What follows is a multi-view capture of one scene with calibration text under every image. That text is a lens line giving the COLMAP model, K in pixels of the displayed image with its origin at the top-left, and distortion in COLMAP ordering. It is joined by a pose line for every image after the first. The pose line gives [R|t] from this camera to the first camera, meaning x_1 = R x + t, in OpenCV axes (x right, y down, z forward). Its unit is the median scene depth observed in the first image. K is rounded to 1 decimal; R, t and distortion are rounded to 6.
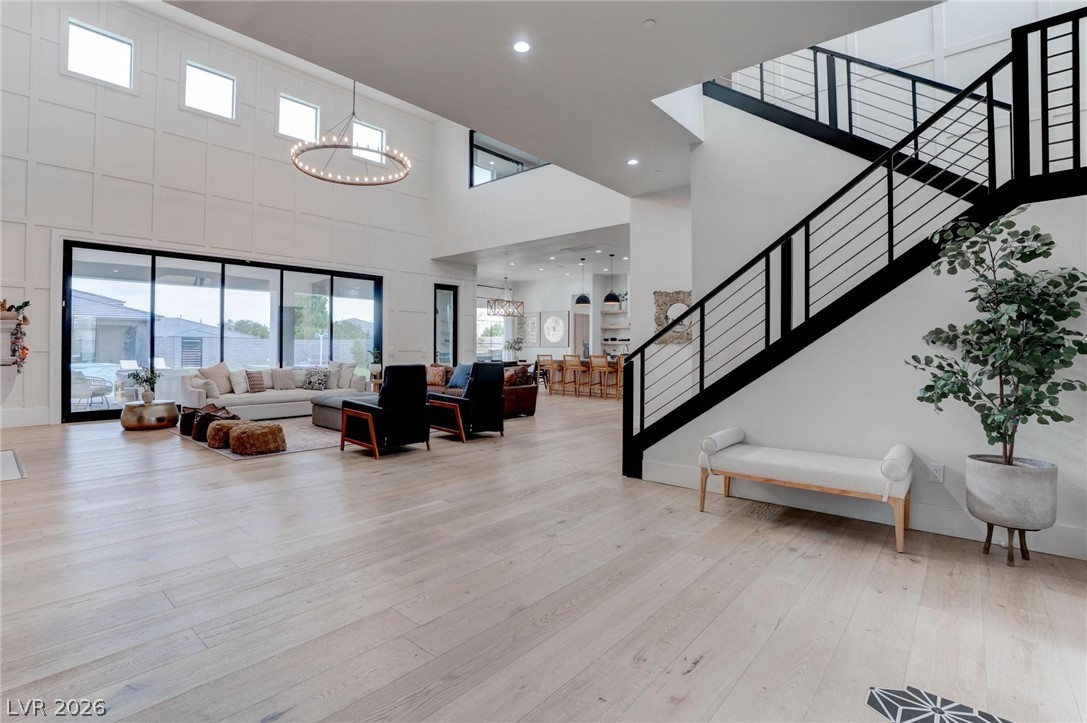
lens RADIAL K [[508.8, 0, 537.0], [0, 508.8, 343.3], [0, 0, 1]] dist [-0.051633, 0.012408]
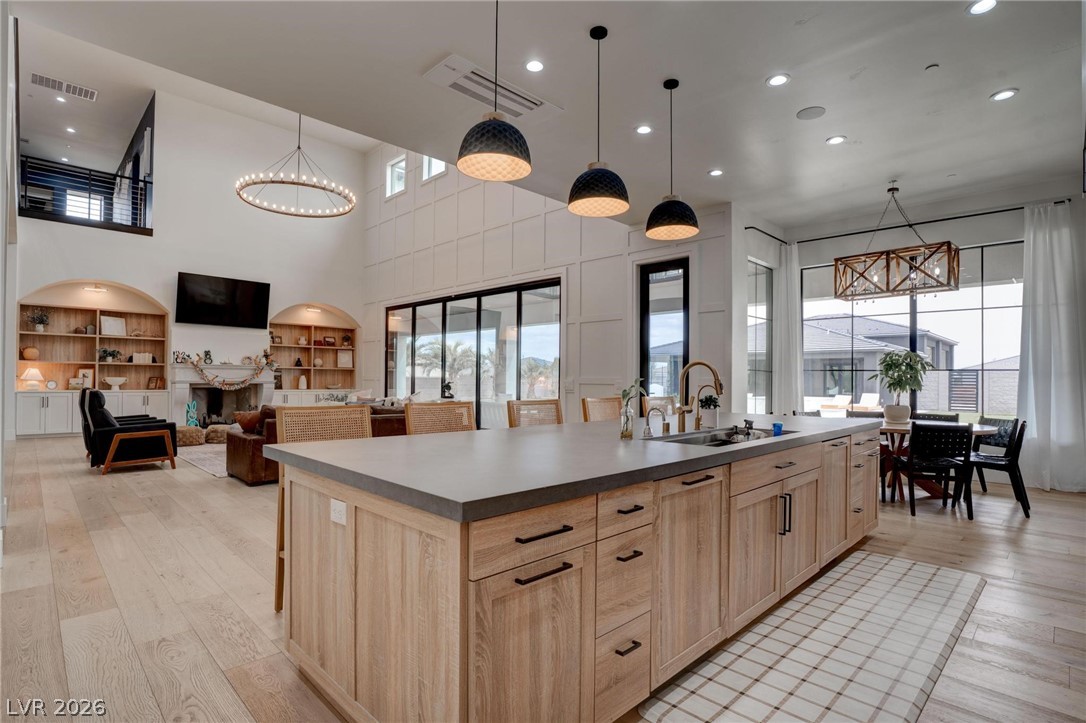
lens RADIAL K [[541.0, 0, 525.4], [0, 541.0, 379.6], [0, 0, 1]] dist [-0.022911, 0.000089]
pose [[-0.089159, -0.005191, -0.996004, 0.481261], [-0.001558, 0.999986, -0.005072, 0.013887], [0.996016, 0.001100, -0.089166, 1.095663]]
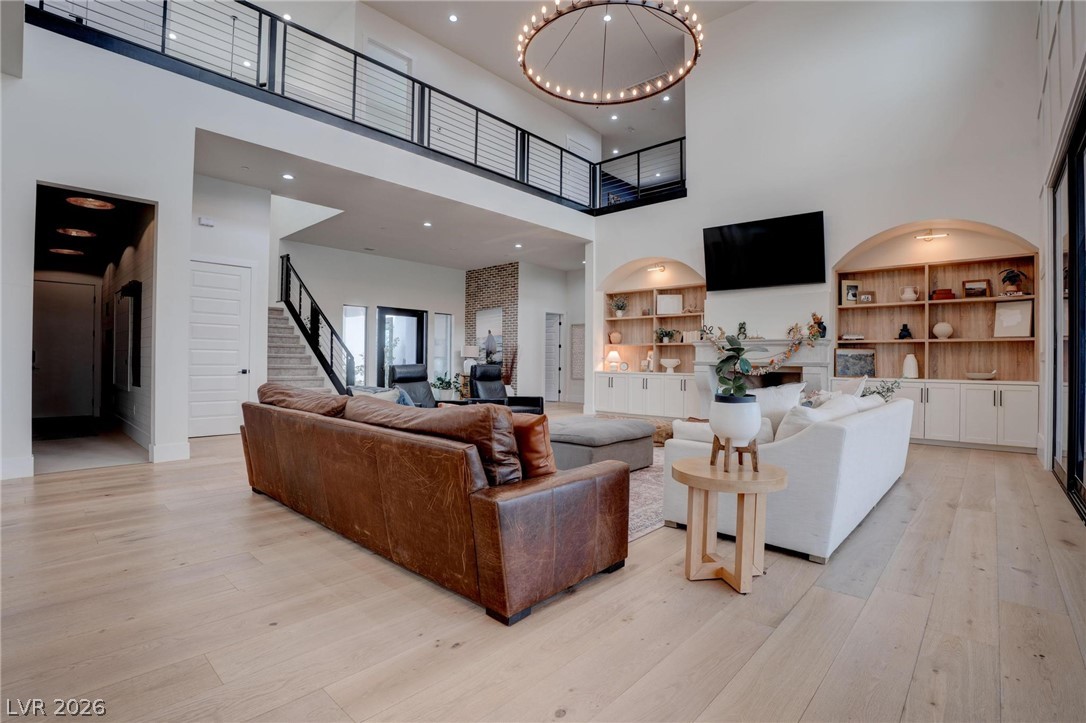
lens RADIAL K [[516.3, 0, 535.5], [0, 516.3, 359.6], [0, 0, 1]] dist [-0.066050, 0.013333]
pose [[-0.999142, -0.015483, 0.038425, -0.206877], [-0.015919, 0.999812, -0.011077, 0.020397], [-0.038246, -0.011679, -0.999200, 1.145686]]
